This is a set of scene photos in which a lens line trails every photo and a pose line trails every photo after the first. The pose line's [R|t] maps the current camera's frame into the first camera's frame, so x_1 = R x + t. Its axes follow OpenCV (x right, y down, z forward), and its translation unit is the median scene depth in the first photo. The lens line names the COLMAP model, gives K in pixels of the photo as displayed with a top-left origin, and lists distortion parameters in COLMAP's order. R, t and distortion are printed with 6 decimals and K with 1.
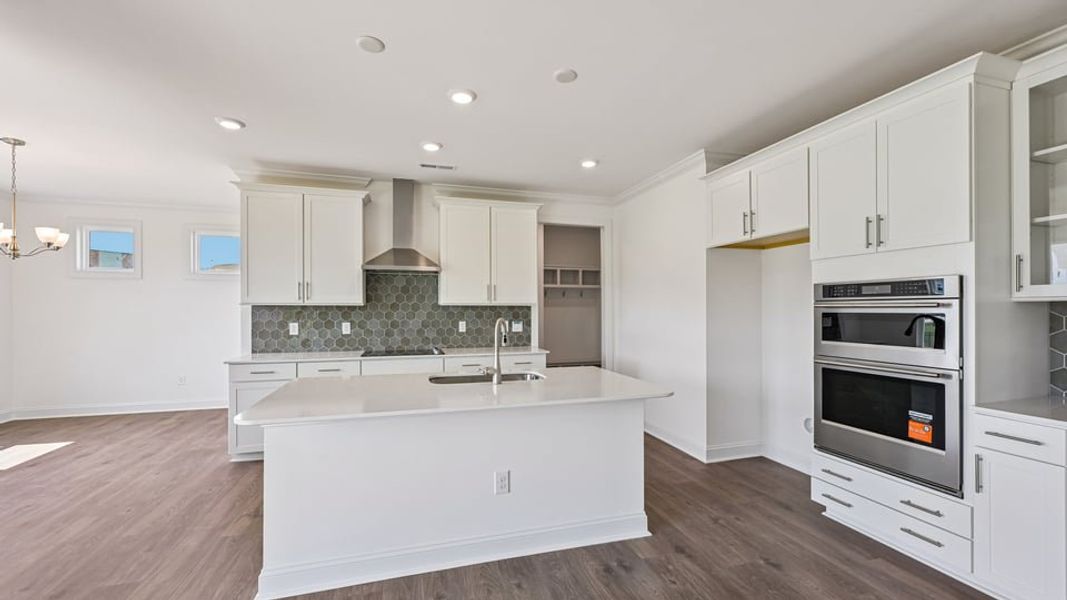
lens RADIAL K [[430.0, 0, 534.1], [0, 430.0, 312.5], [0, 0, 1]] dist [0.000344, -0.000037]
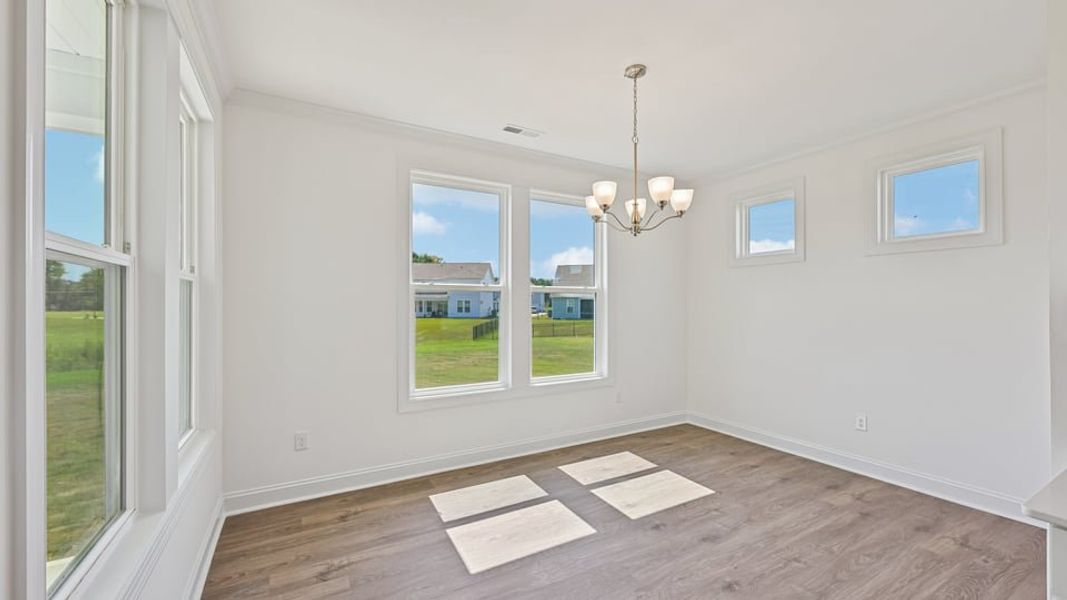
lens RADIAL K [[424.5, 0, 534.4], [0, 424.5, 301.9], [0, 0, 1]] dist [0.001617, 0.000195]
pose [[0.231393, -0.007264, -0.972833, -0.560837], [-0.003736, 0.999958, -0.008355, -0.006459], [0.972853, 0.005567, 0.231356, 0.674616]]
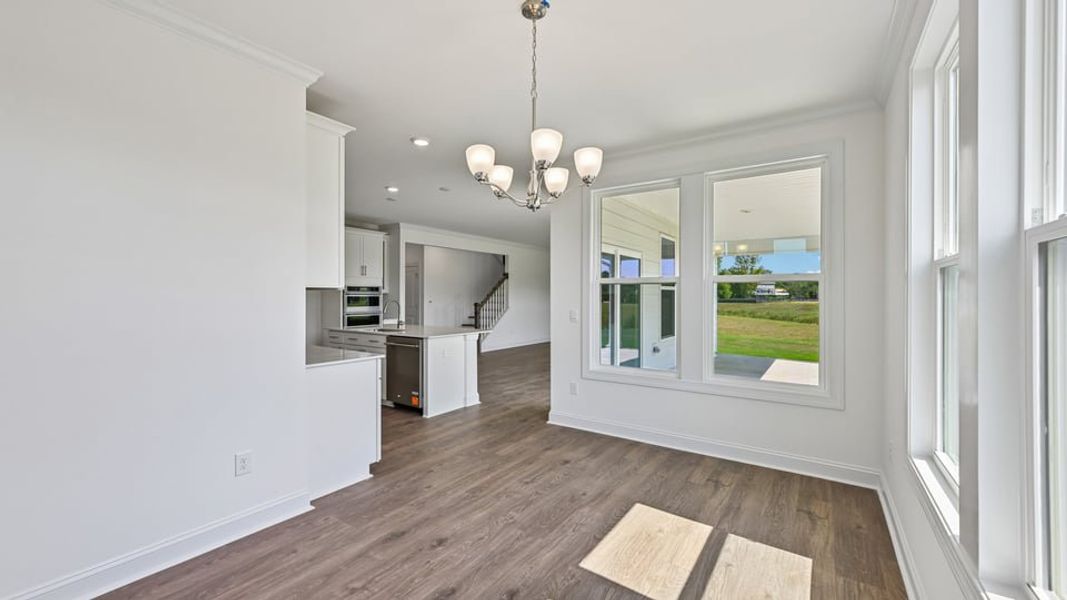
lens RADIAL K [[424.5, 0, 534.4], [0, 424.5, 301.9], [0, 0, 1]] dist [0.001617, 0.000195]
pose [[-0.632526, -0.013803, 0.774416, -1.650503], [-0.001885, 0.999866, 0.016282, -0.007535], [-0.774537, 0.008839, -0.632467, 1.363008]]
